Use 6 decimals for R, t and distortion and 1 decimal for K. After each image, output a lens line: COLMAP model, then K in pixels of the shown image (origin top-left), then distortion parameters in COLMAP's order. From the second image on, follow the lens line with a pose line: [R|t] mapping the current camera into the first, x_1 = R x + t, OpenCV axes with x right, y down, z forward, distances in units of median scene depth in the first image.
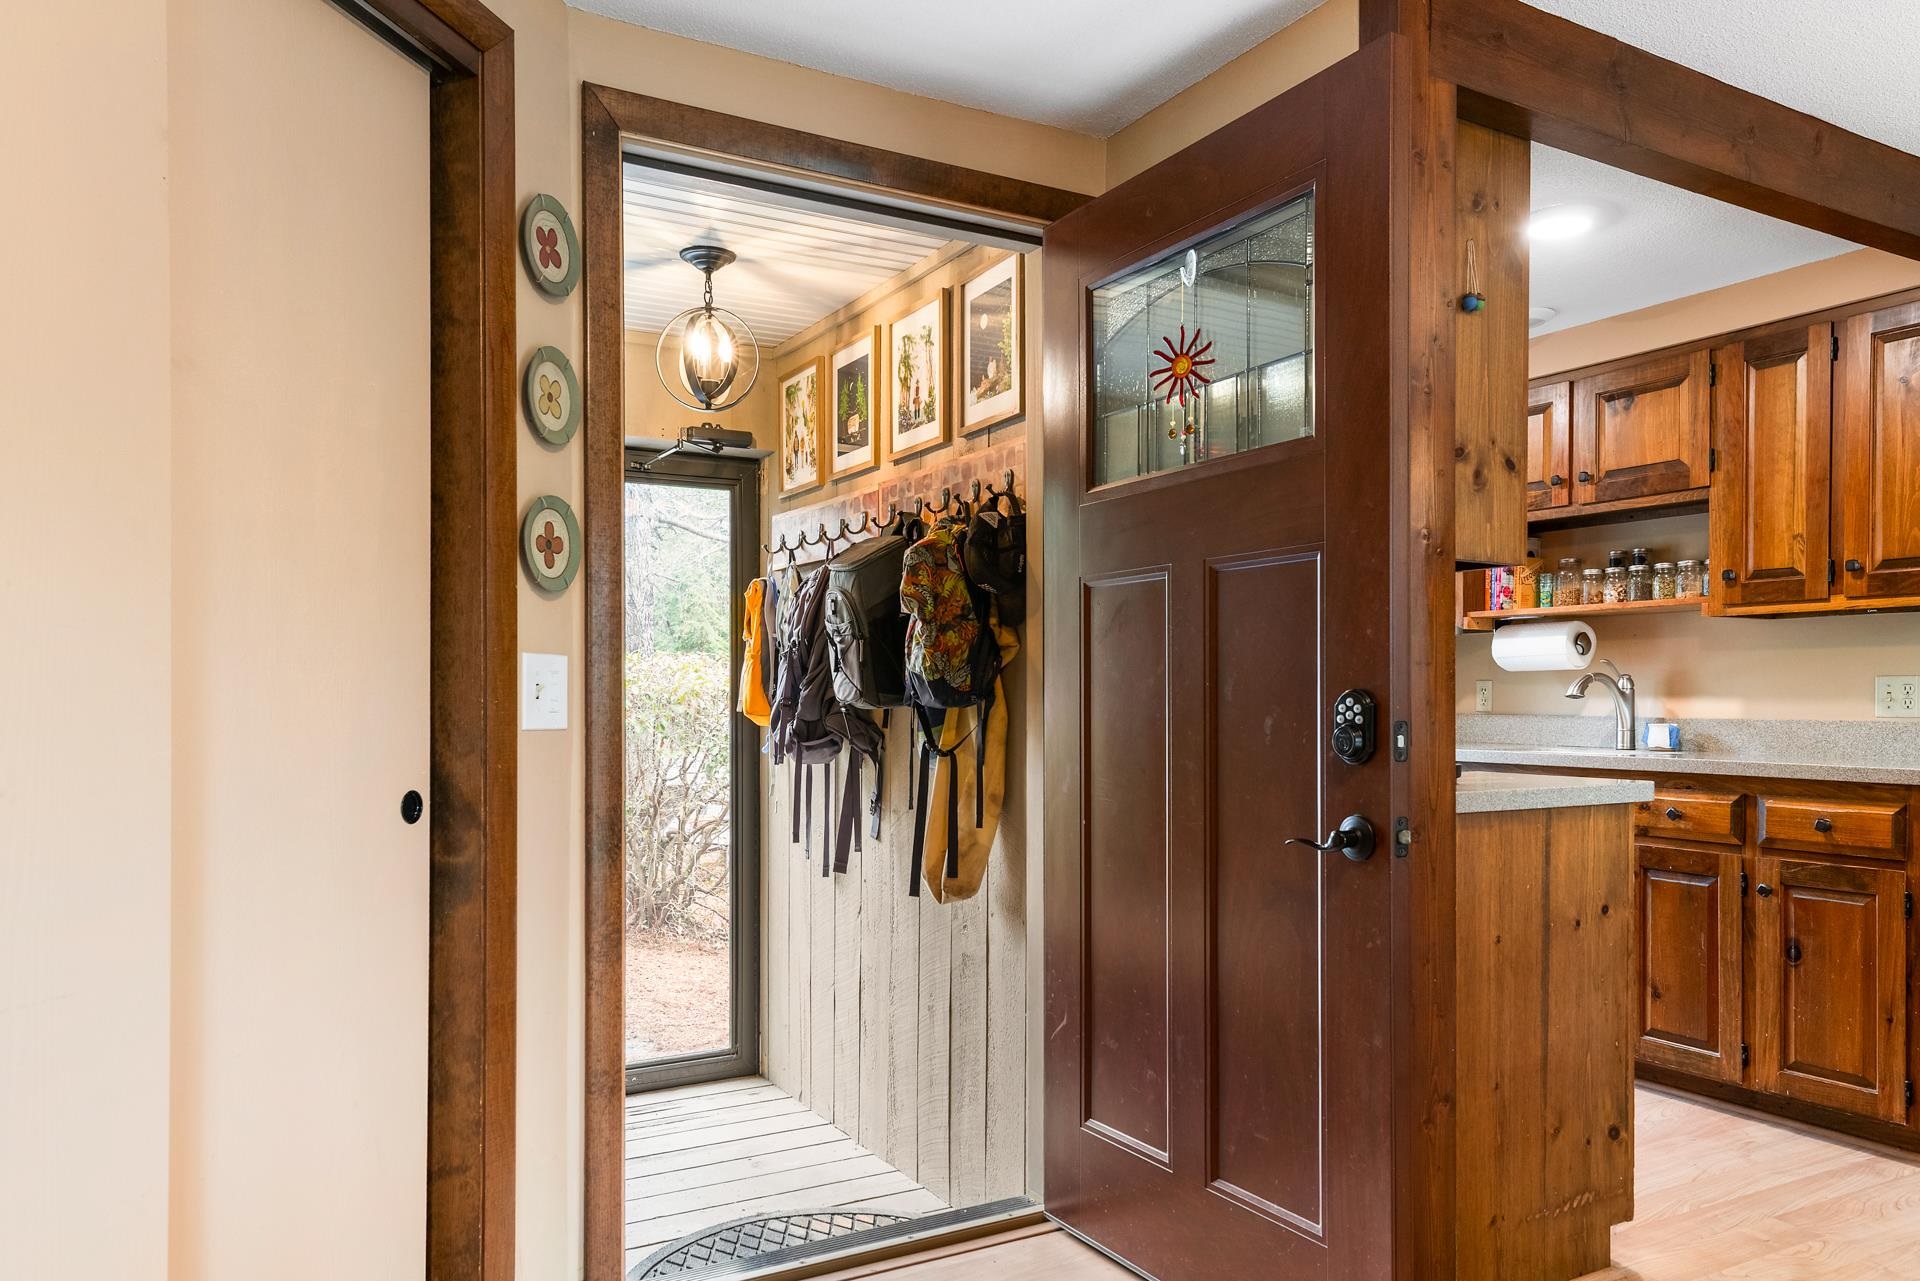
lens RADIAL K [[1361.2, 0, 903.0], [0, 1361.2, 711.5], [0, 0, 1]] dist [0.009232, 0.004875]
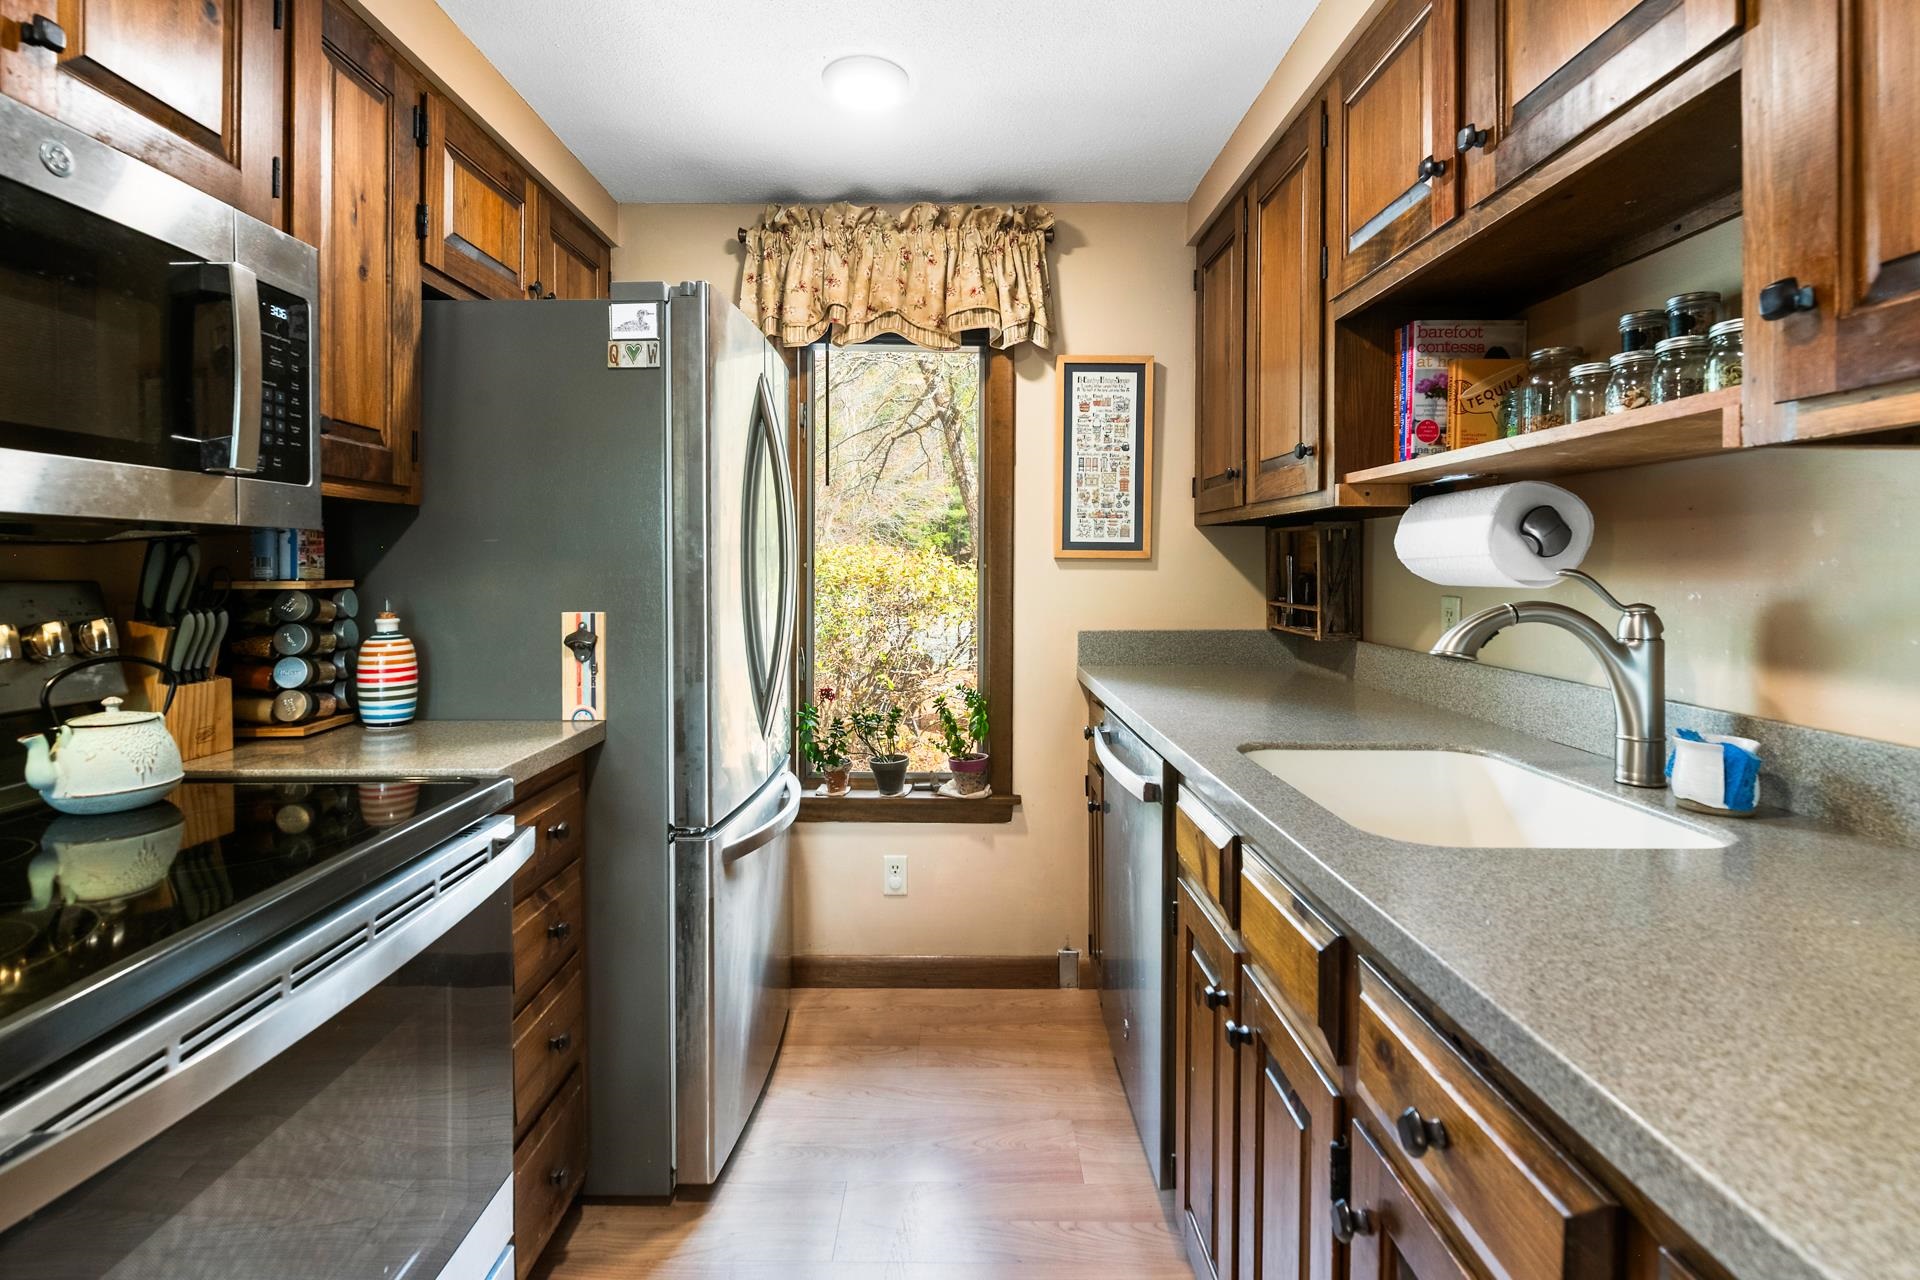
lens RADIAL K [[886.0, 0, 944.9], [0, 886.0, 576.9], [0, 0, 1]] dist [0.002659, -0.005638]
pose [[0.874907, 0.006384, -0.484249, 0.544378], [-0.003253, 0.999968, 0.007306, -0.042026], [0.484281, -0.004817, 0.874900, 0.757739]]
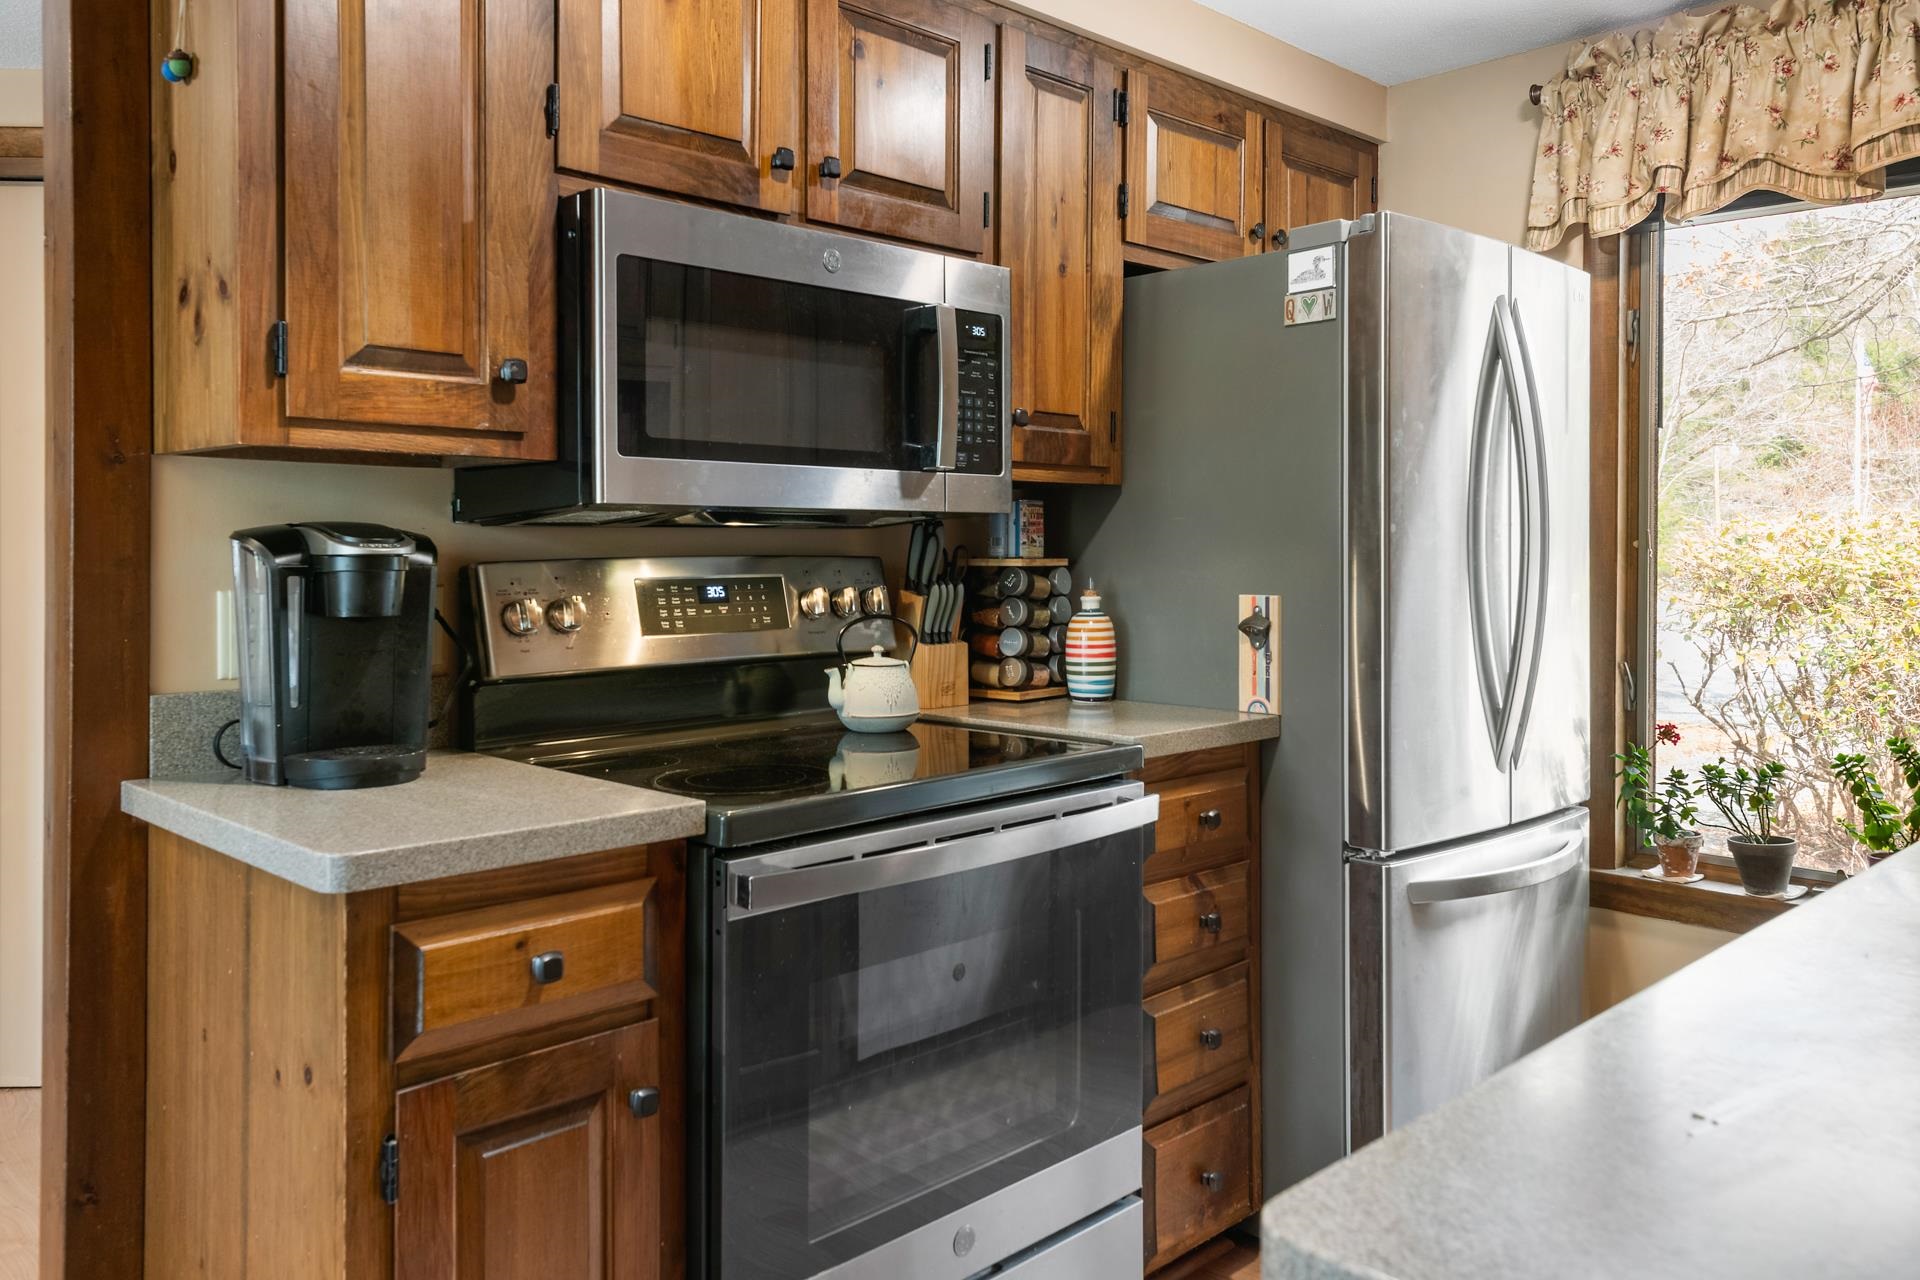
lens RADIAL K [[1431.3, 0, 964.3], [0, 1431.3, 561.2], [0, 0, 1]] dist [0.036987, 0.005663]
pose [[0.272356, 0.007996, -0.962163, 0.767270], [-0.004958, 0.999964, 0.006907, -0.039950], [0.962184, 0.002890, 0.272386, 0.748273]]
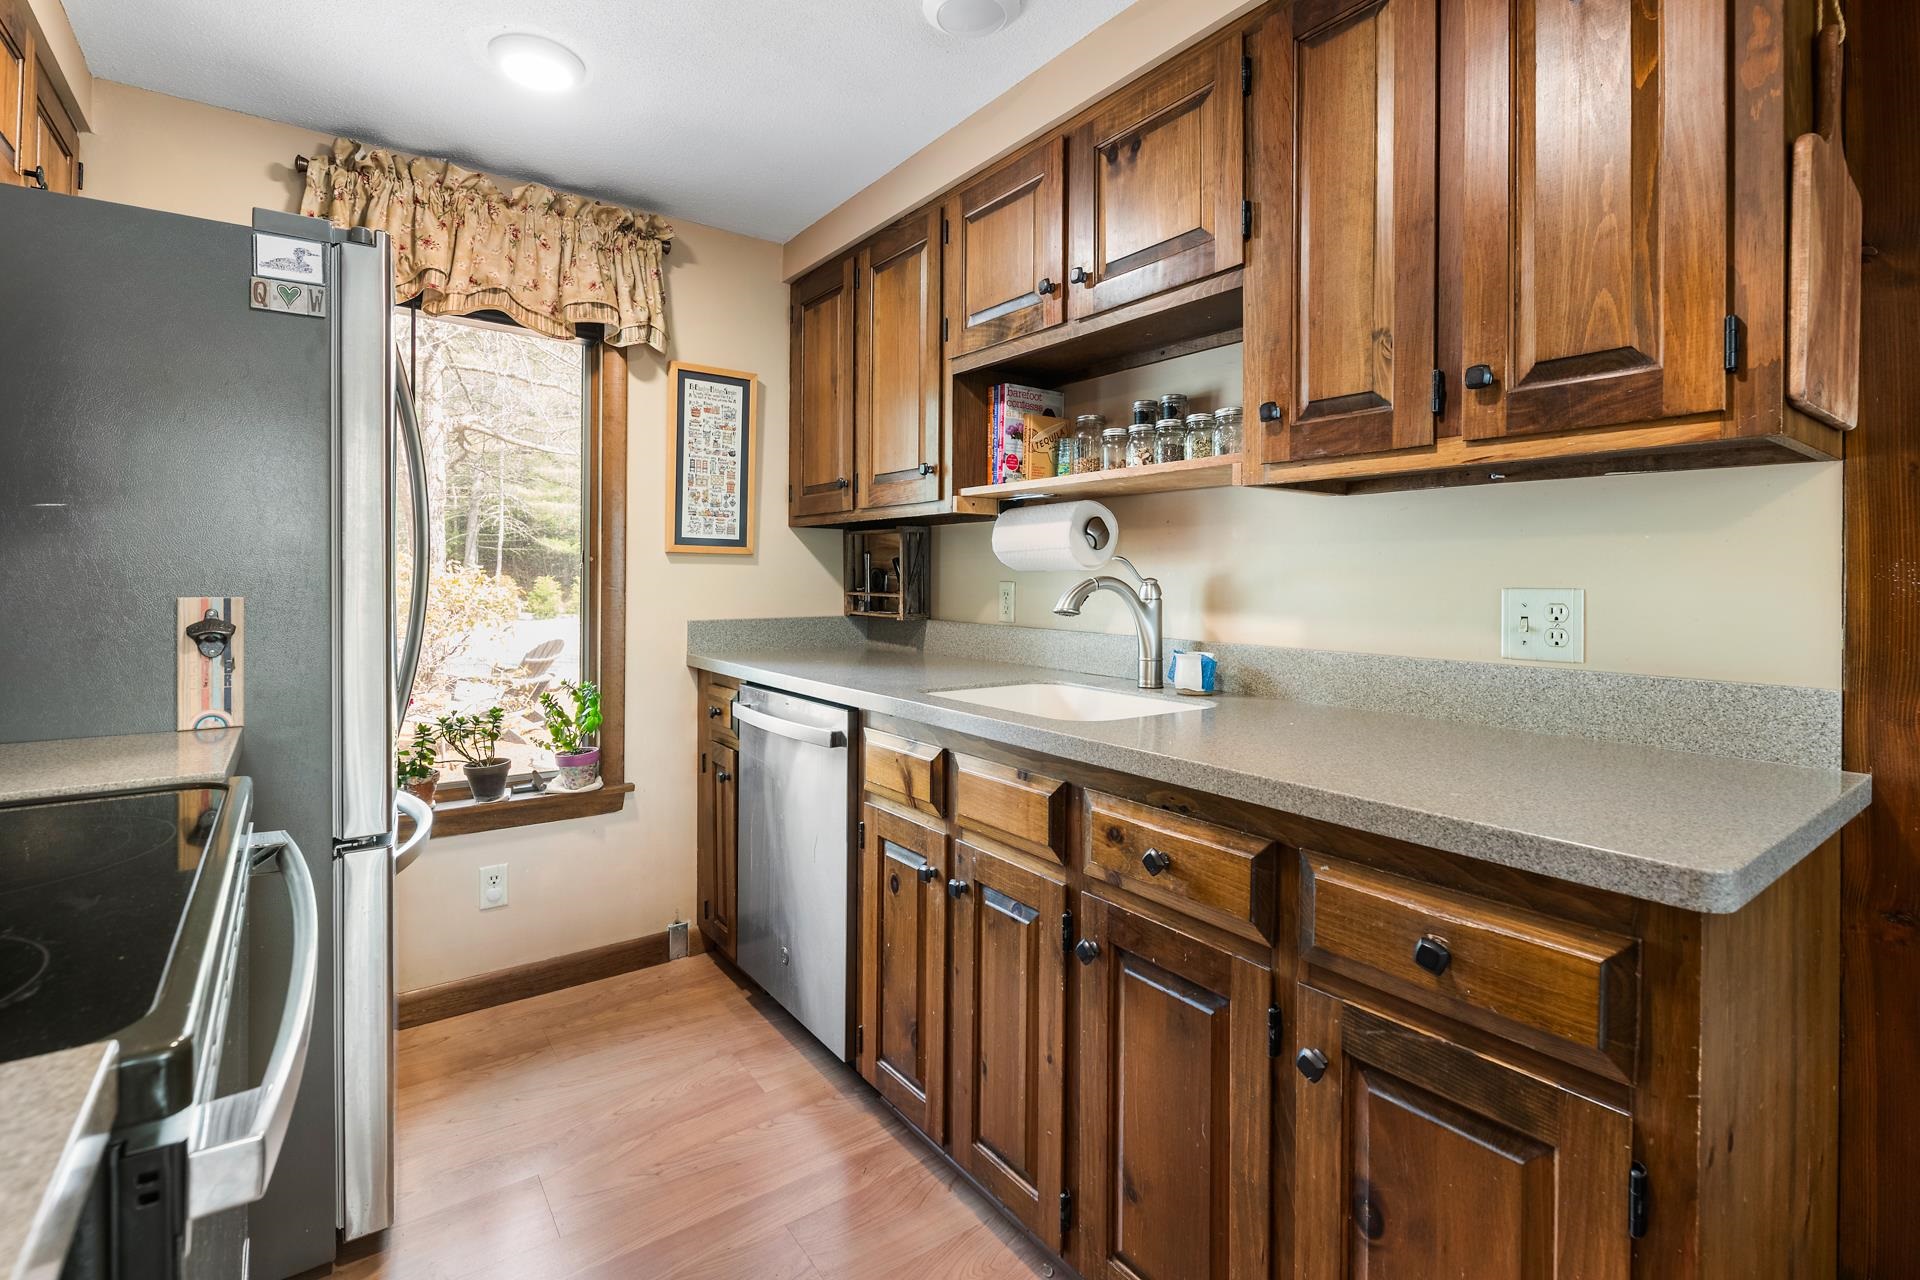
lens RADIAL K [[886.0, 0, 956.5], [0, 886.0, 583.4], [0, 0, 1]] dist [0.002659, -0.005638]
pose [[0.991192, 0.003971, 0.132376, 0.428701], [-0.003845, 0.999992, -0.001212, -0.026974], [-0.132379, 0.000692, 0.991199, 0.654914]]
